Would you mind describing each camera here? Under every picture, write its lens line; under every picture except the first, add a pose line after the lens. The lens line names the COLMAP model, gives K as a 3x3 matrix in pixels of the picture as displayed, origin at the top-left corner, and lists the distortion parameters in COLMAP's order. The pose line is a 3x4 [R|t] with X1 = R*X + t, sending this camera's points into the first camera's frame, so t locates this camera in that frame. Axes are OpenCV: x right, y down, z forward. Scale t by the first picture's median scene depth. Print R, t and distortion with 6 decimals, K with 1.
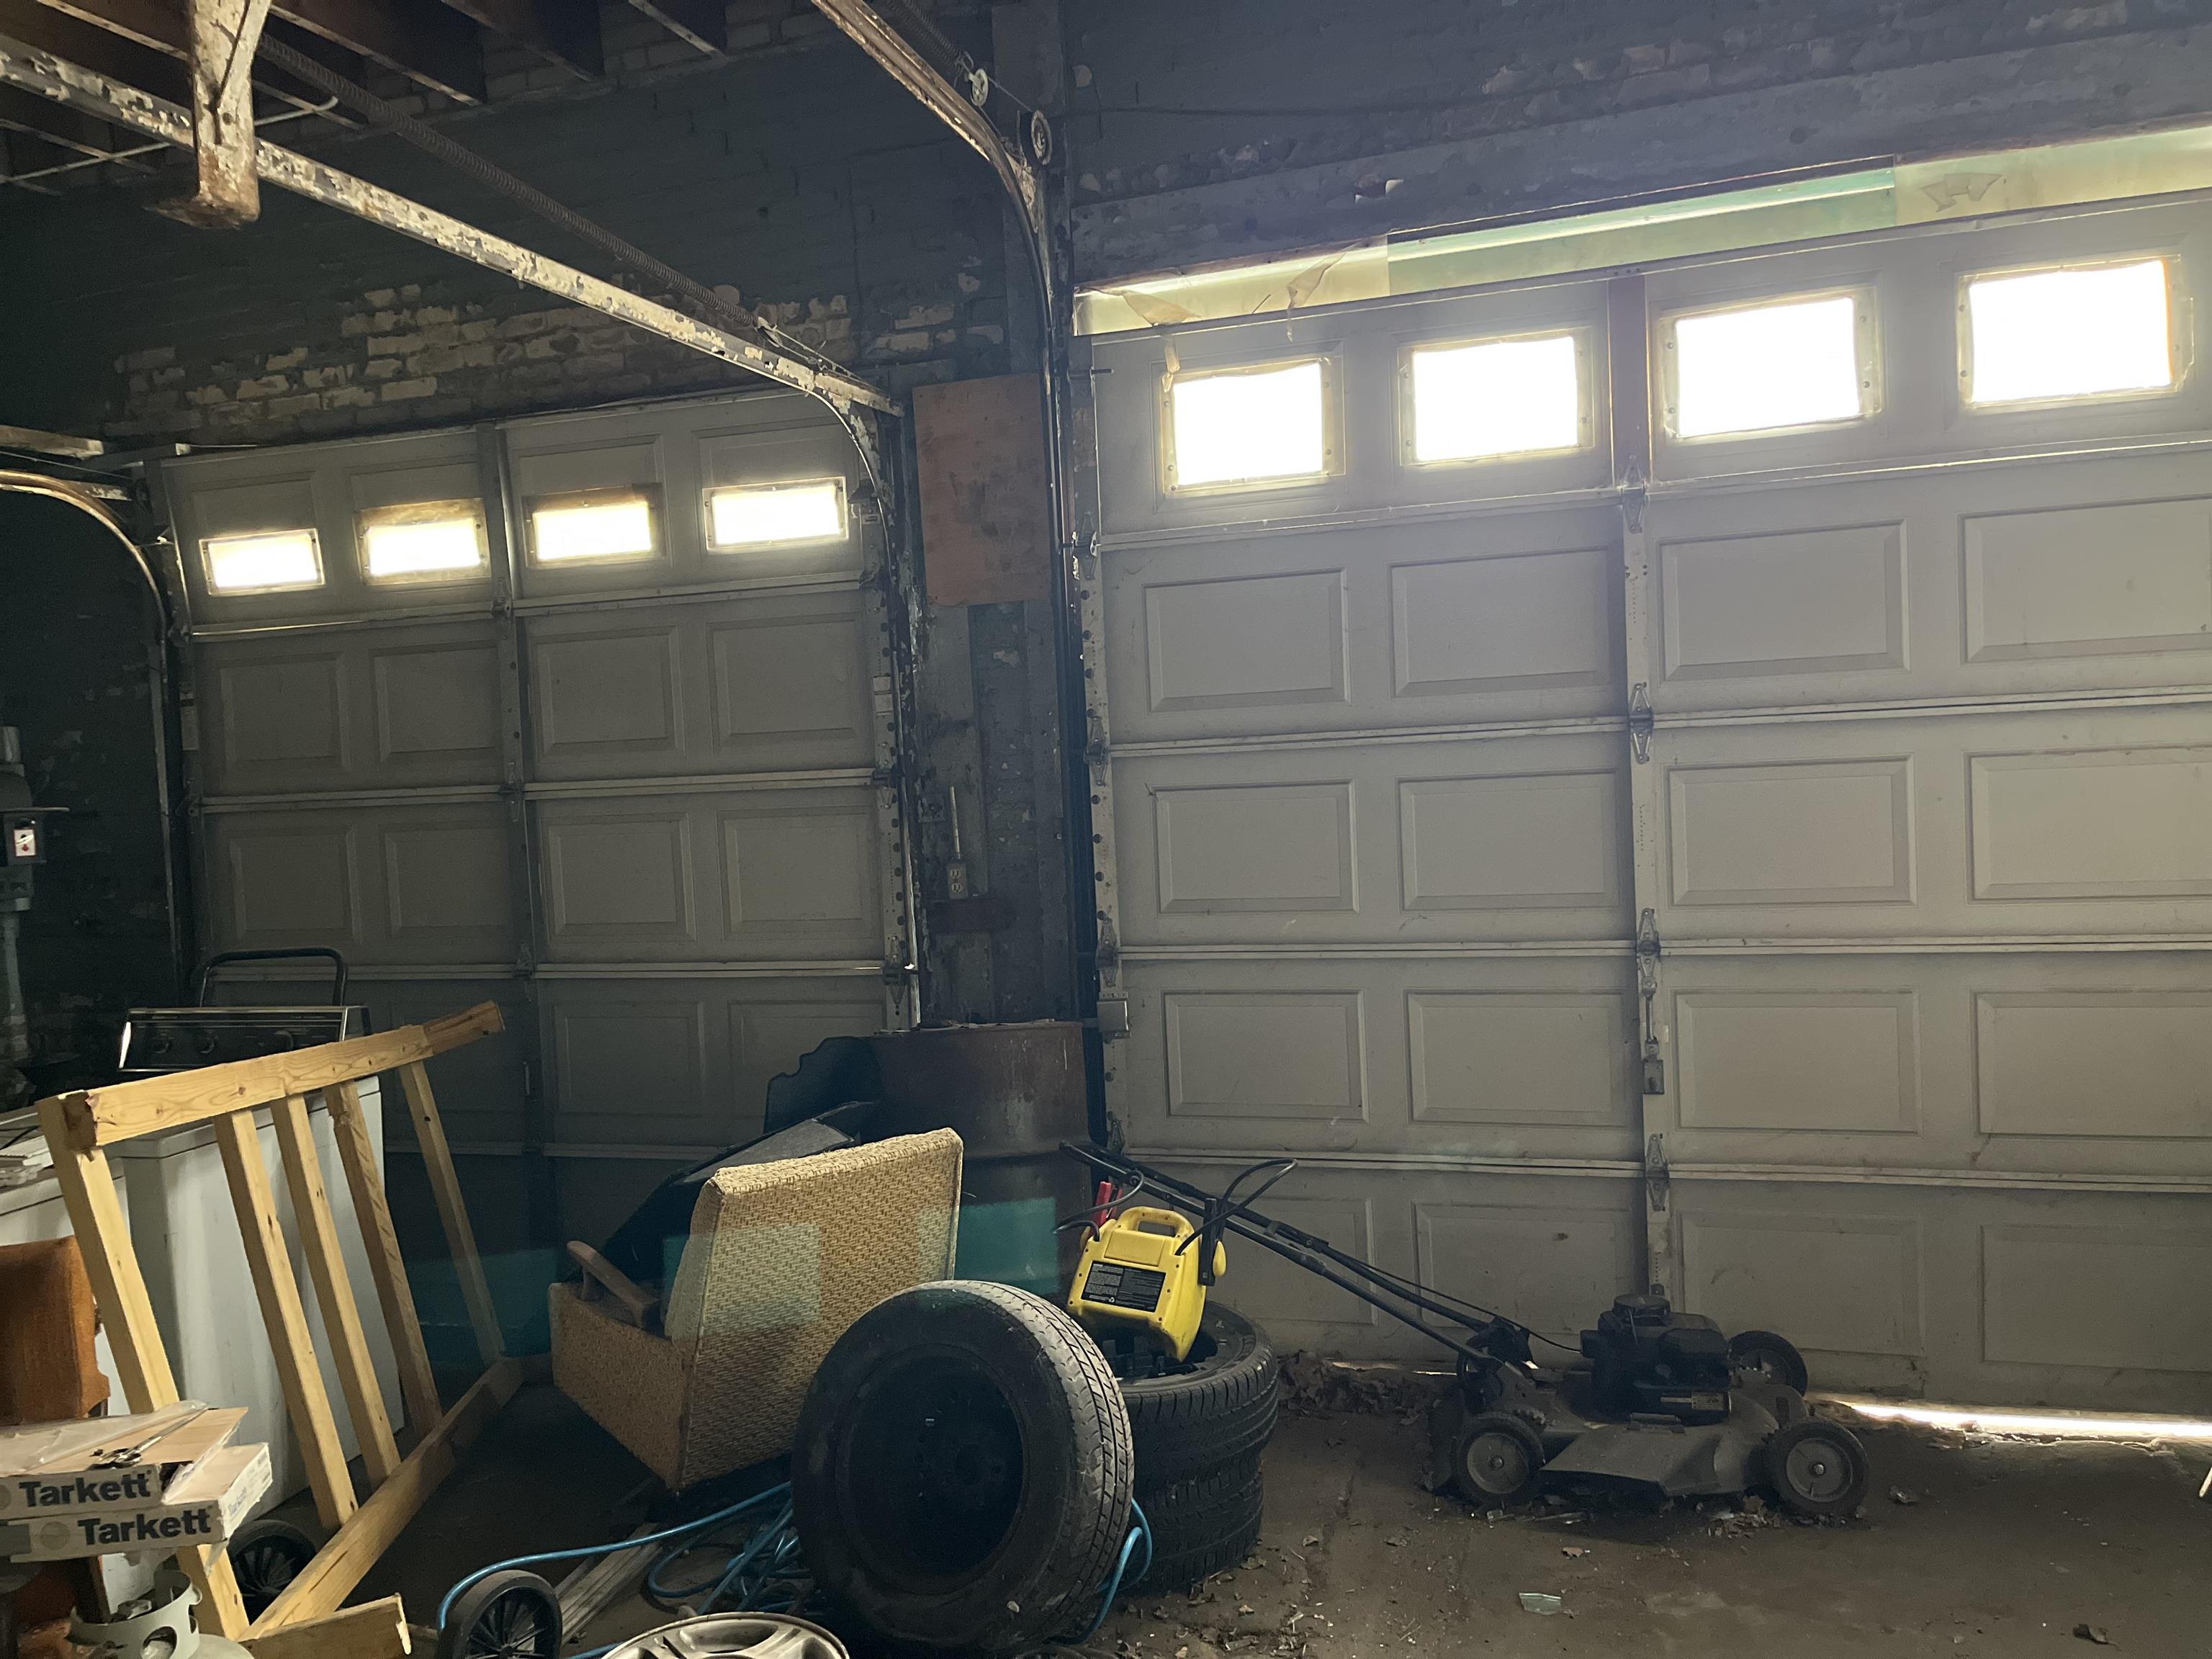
lens RADIAL K [[1679.4, 0, 1114.8], [0, 1679.4, 828.8], [0, 0, 1]] dist [0.069274, -0.109628]
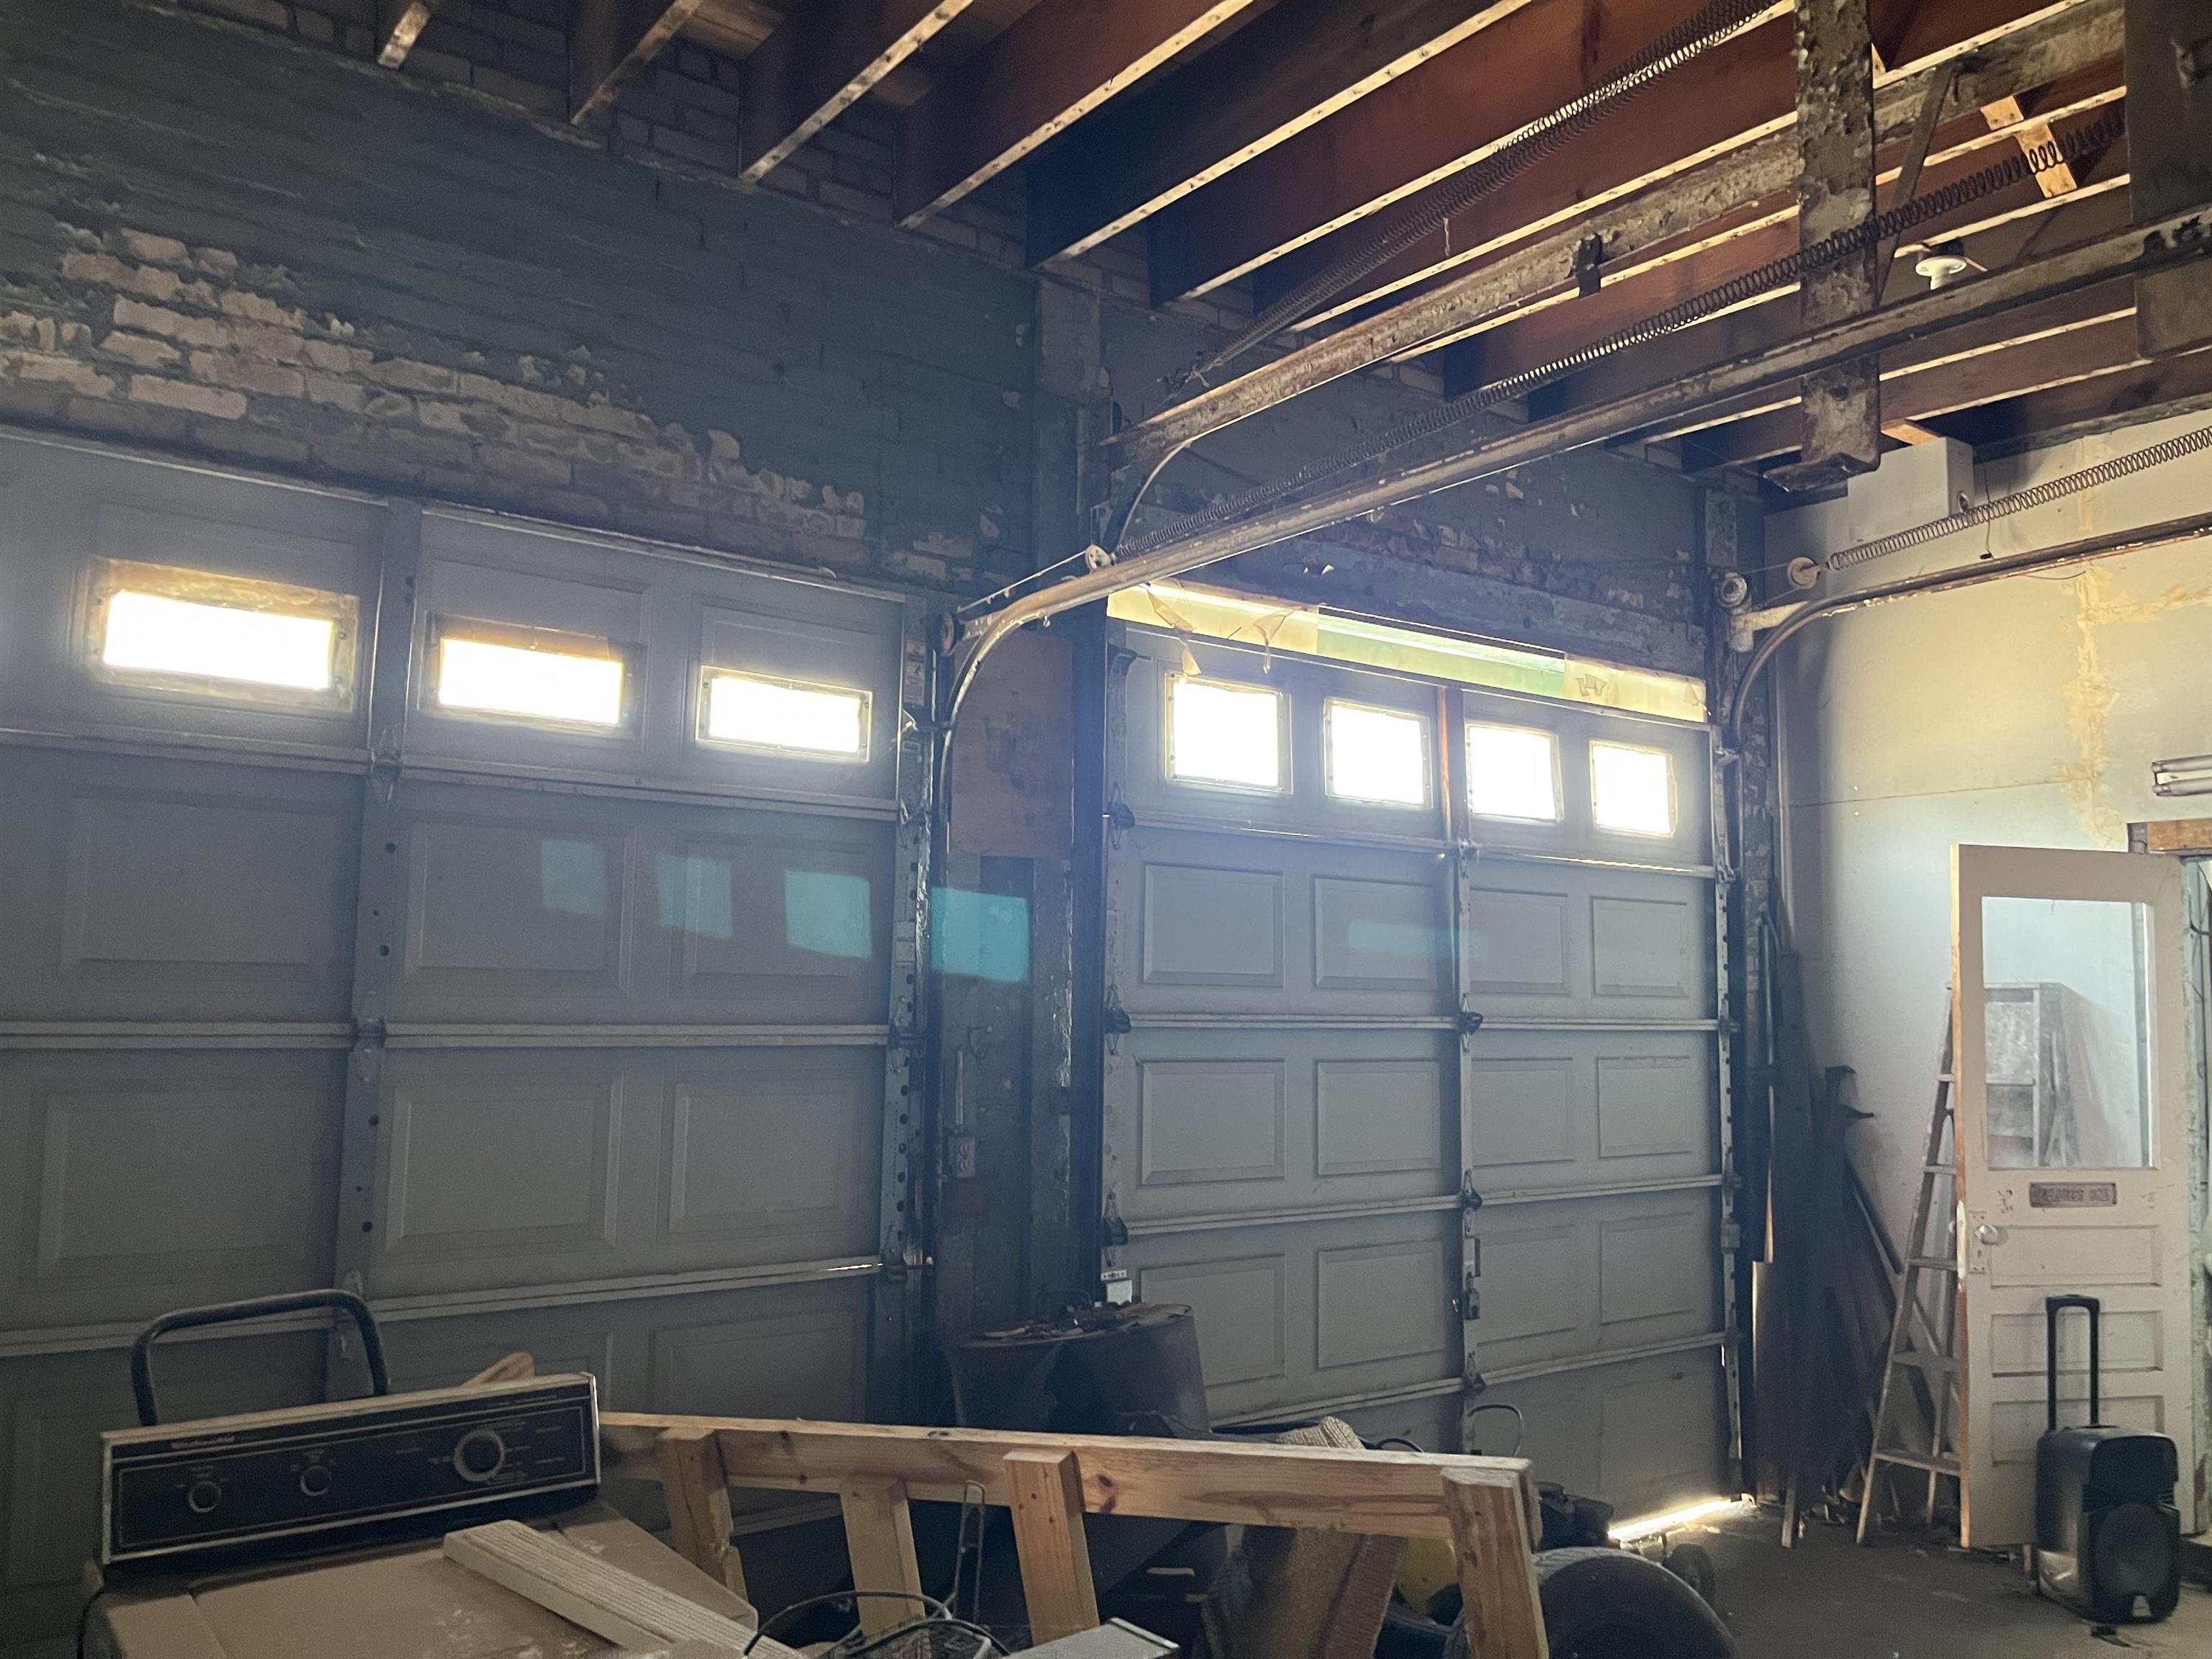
lens RADIAL K [[1677.4, 0, 1106.8], [0, 1677.4, 839.5], [0, 0, 1]] dist [0.079200, -0.119248]
pose [[0.581152, 0.136788, 0.802216, -0.783110], [-0.006437, 0.986514, -0.163550, 0.010100], [-0.813769, 0.089883, 0.574196, 0.402014]]
